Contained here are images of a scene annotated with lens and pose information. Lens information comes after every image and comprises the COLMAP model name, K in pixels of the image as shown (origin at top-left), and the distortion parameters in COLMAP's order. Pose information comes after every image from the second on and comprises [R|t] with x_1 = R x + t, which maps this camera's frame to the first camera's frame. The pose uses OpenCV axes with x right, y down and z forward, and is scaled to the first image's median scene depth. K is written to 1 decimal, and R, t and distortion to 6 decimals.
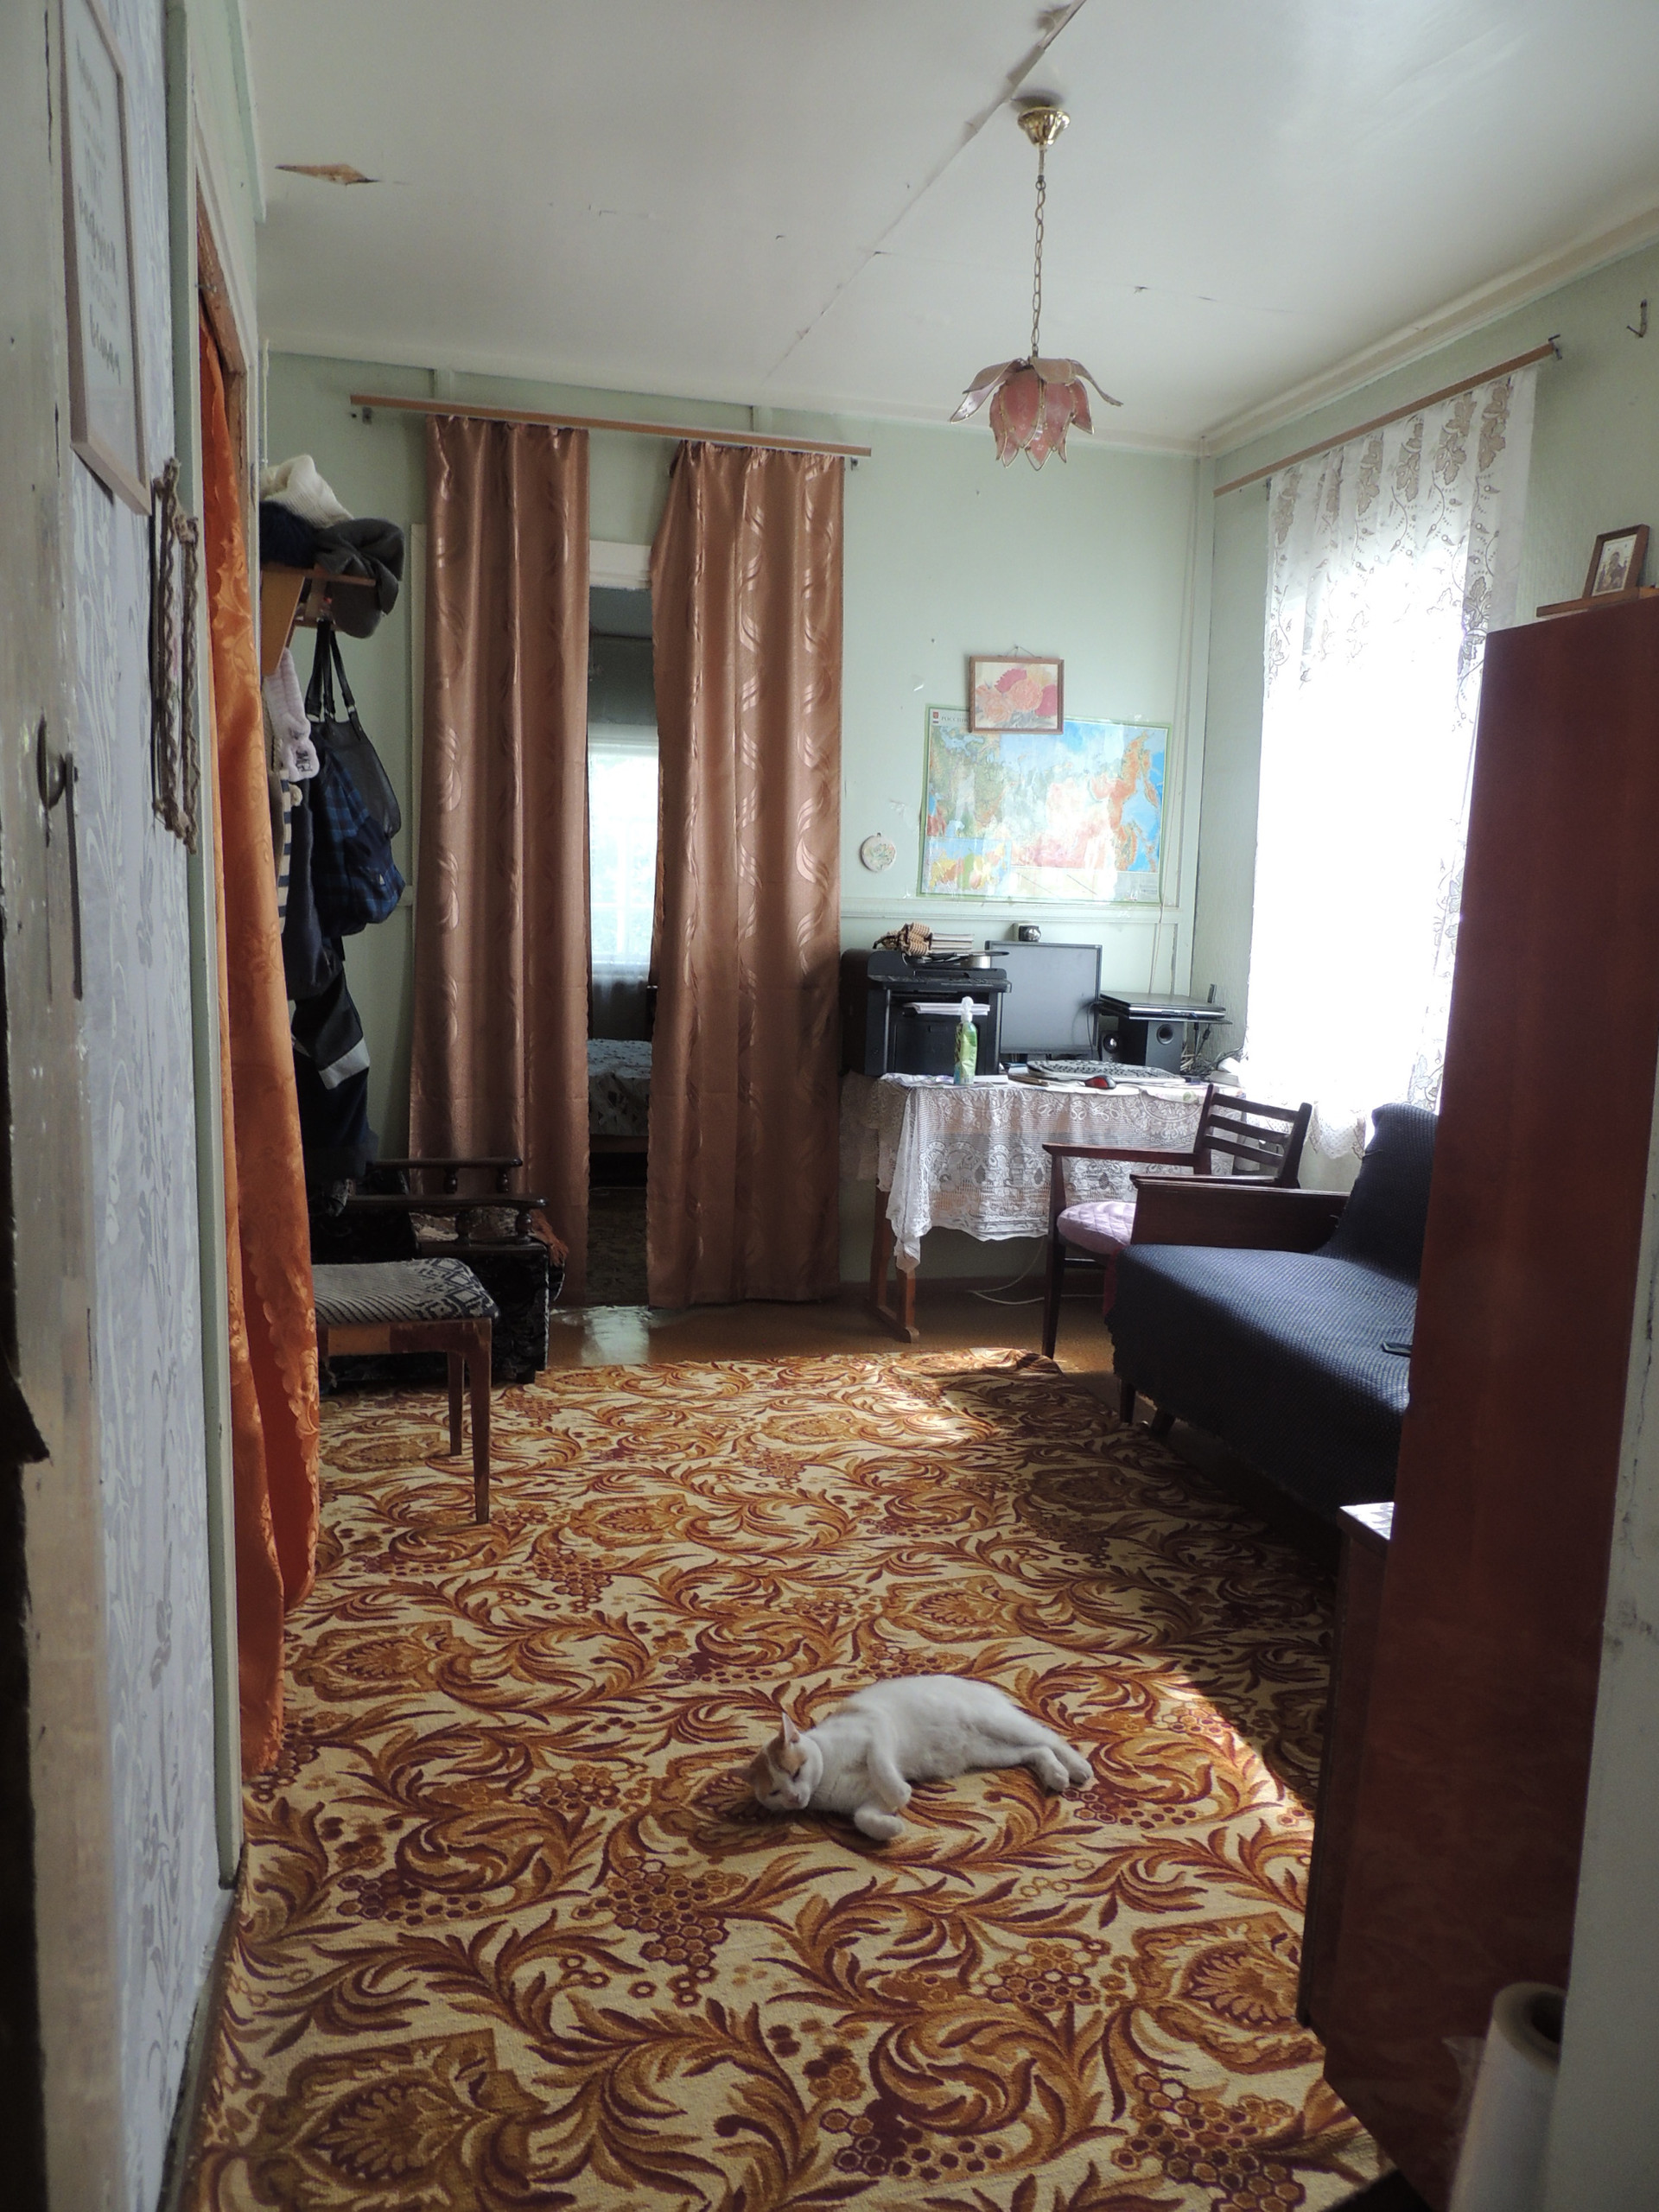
lens RADIAL K [[1558.2, 0, 817.5], [0, 1558.2, 1111.4], [0, 0, 1]] dist [-0.043377, 0.023706]
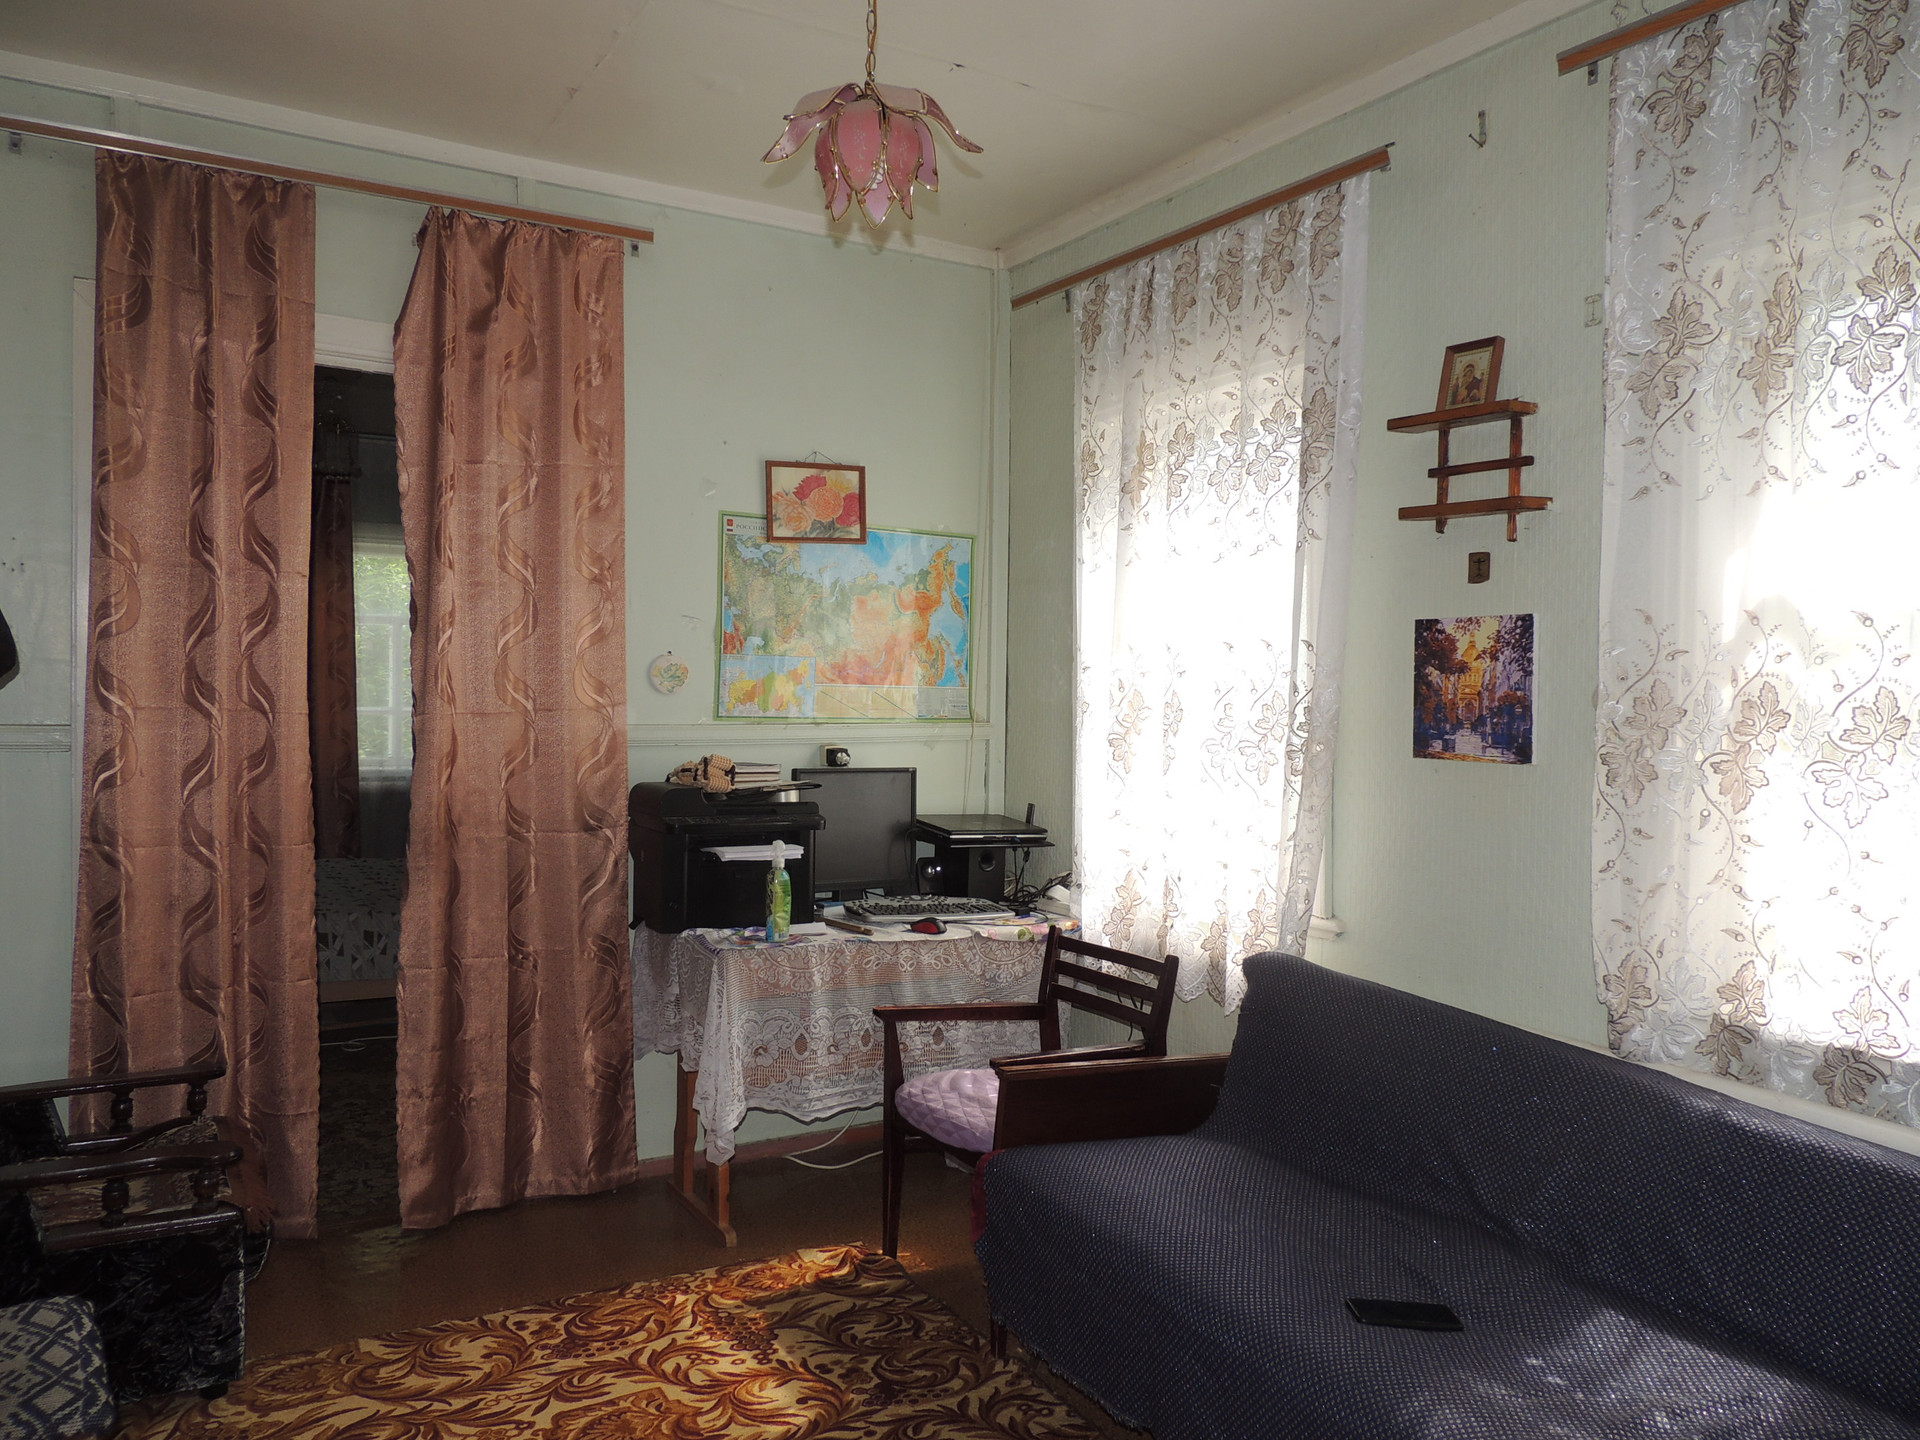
lens RADIAL K [[1352.5, 0, 969.4], [0, 1352.5, 715.6], [0, 0, 1]] dist [-0.043377, 0.023706]
pose [[0.964080, -0.020971, 0.264784, -0.000408], [0.049004, 0.993809, -0.099713, -0.061669], [-0.261053, 0.109106, 0.959139, 0.234492]]
